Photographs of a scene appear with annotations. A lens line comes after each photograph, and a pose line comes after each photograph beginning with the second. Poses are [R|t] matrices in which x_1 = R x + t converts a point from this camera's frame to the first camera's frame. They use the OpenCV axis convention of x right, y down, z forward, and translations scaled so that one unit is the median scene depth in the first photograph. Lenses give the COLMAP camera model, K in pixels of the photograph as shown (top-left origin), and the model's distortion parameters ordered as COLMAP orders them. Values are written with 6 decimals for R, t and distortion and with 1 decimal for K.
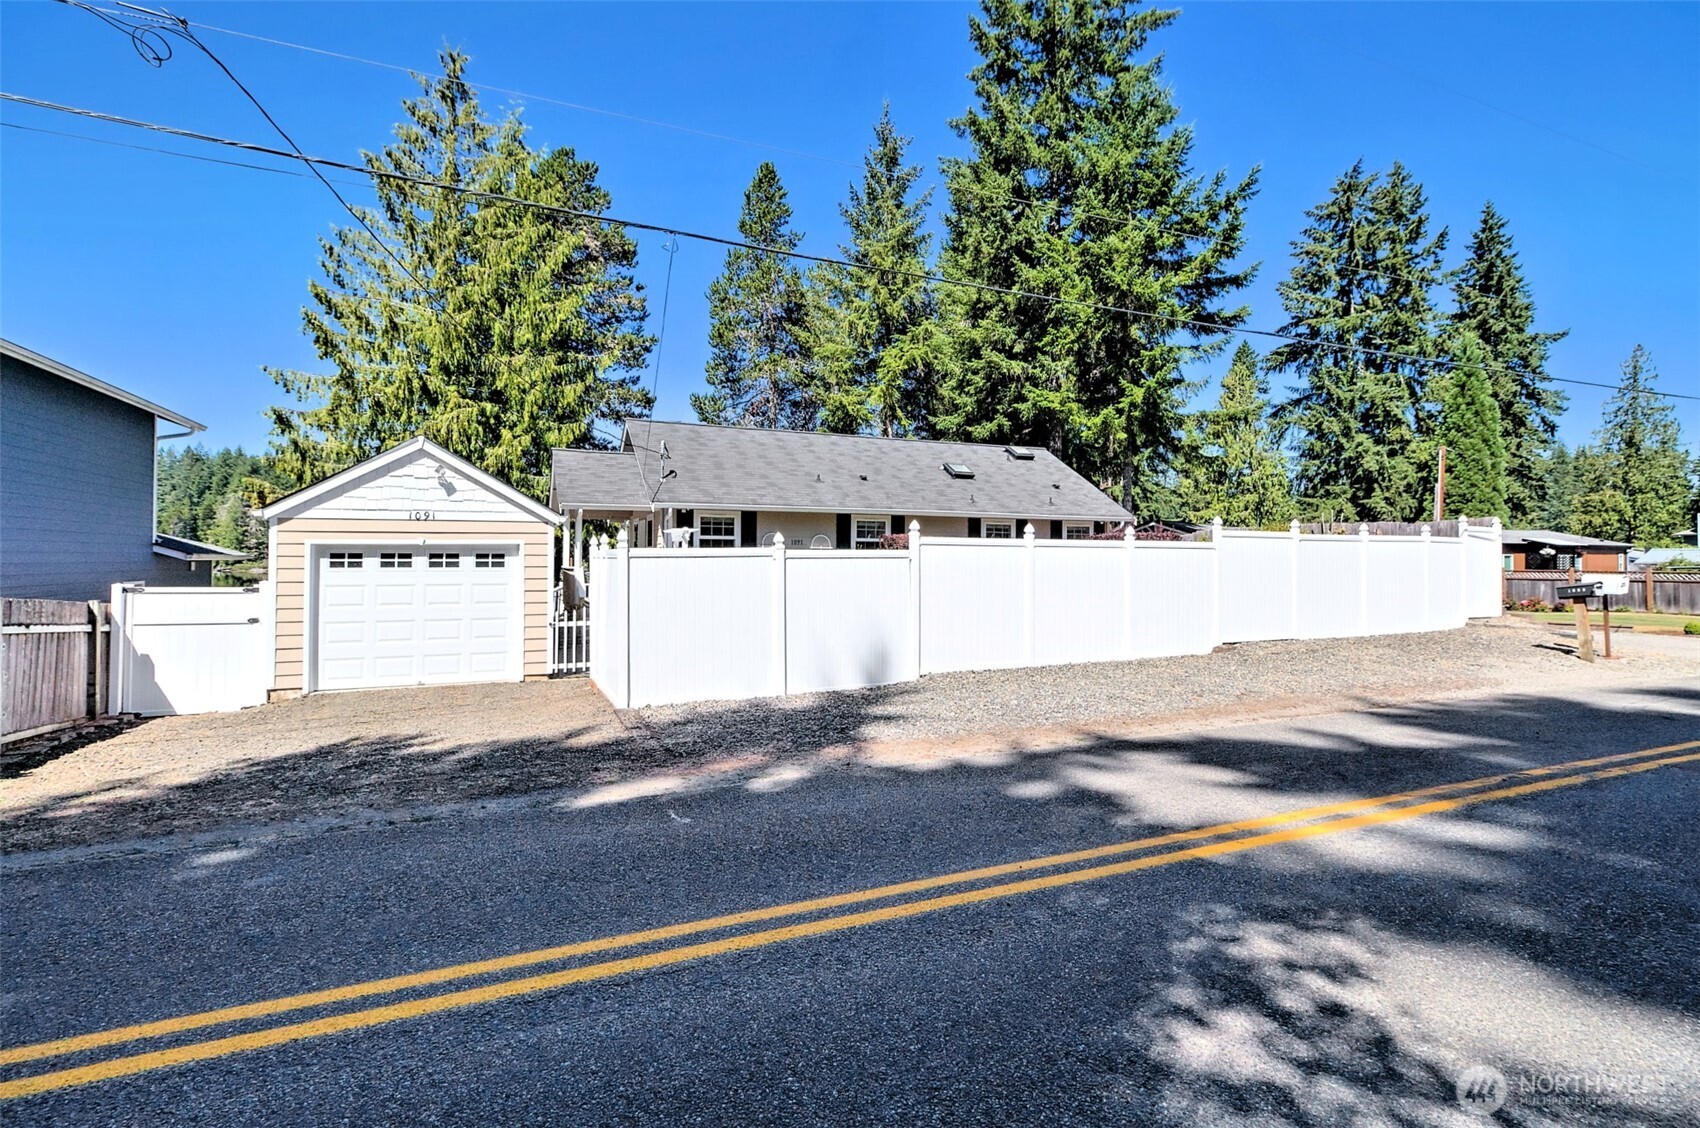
lens RADIAL K [[766.2, 0, 860.1], [0, 766.2, 556.2], [0, 0, 1]] dist [0.003101, -0.000023]
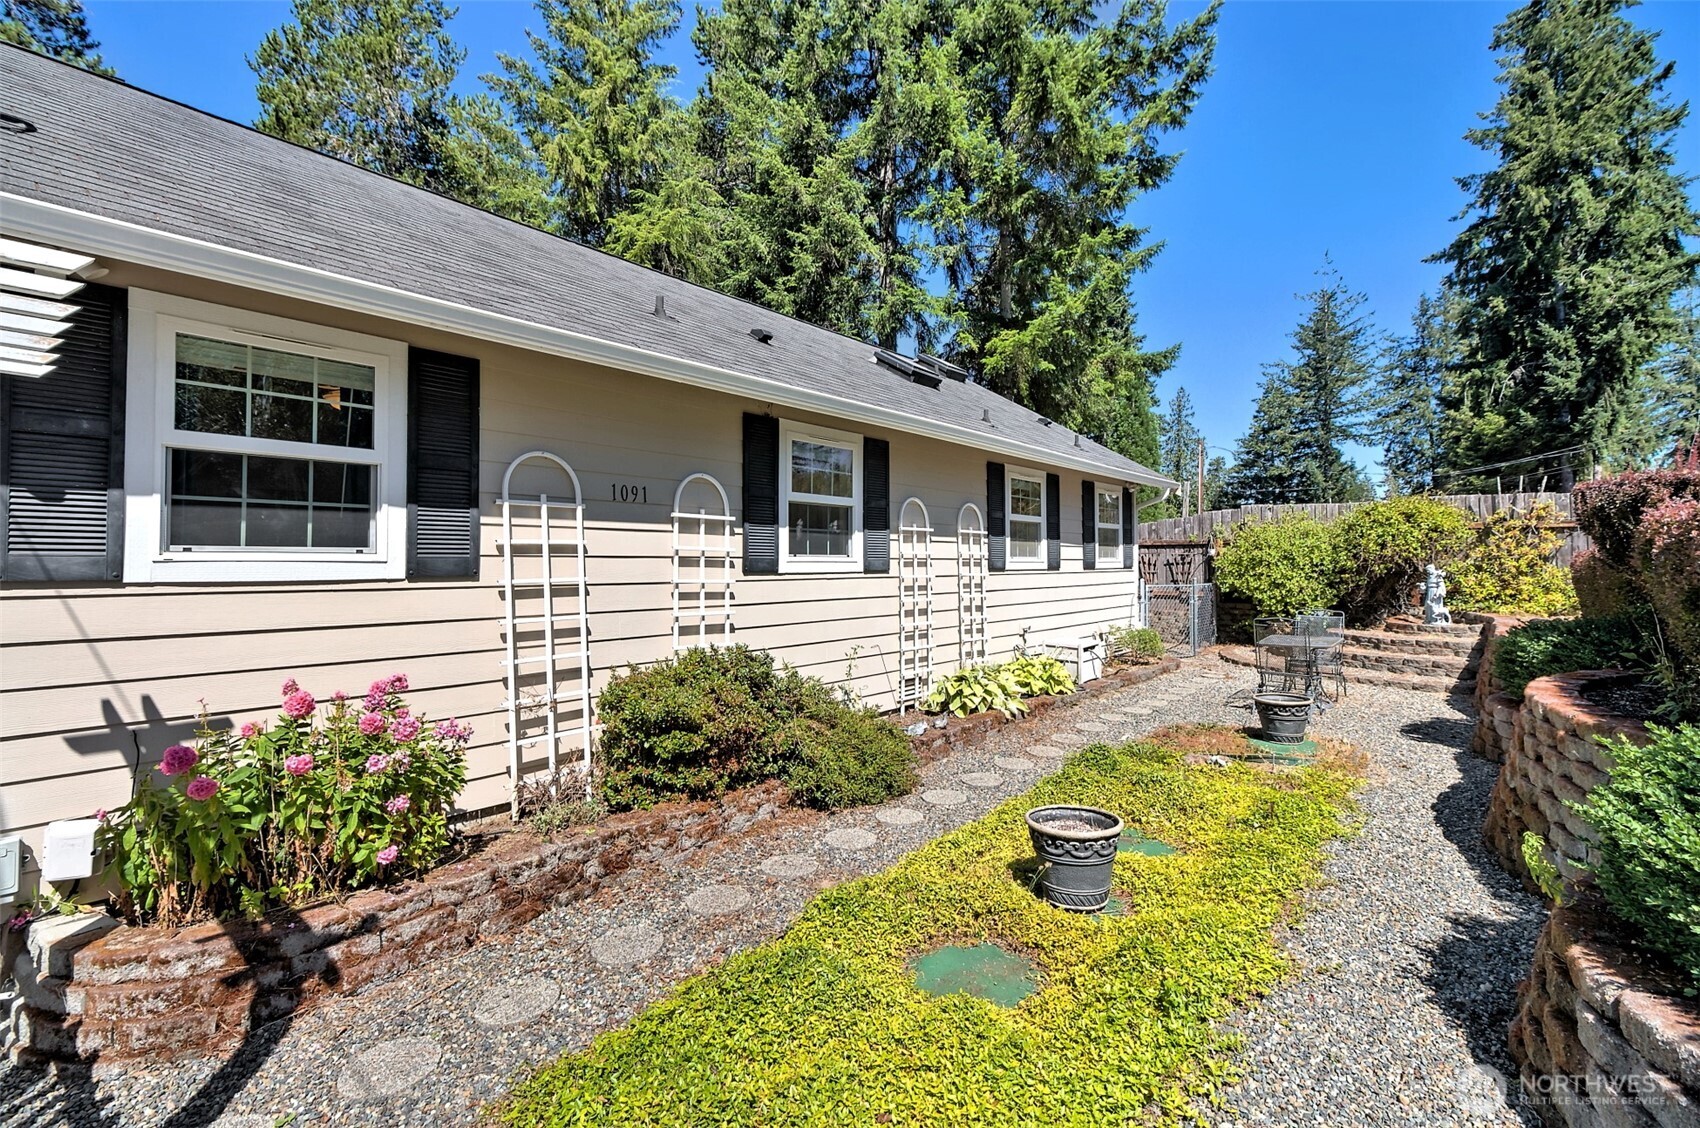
lens RADIAL K [[770.3, 0, 849.4], [0, 770.3, 553.2], [0, 0, 1]] dist [-0.003537, -0.000690]
pose [[0.897683, -0.001673, 0.440640, -0.206096], [0.006062, 0.999945, -0.008553, 0.010125], [-0.440601, 0.010349, 0.897643, 1.094022]]
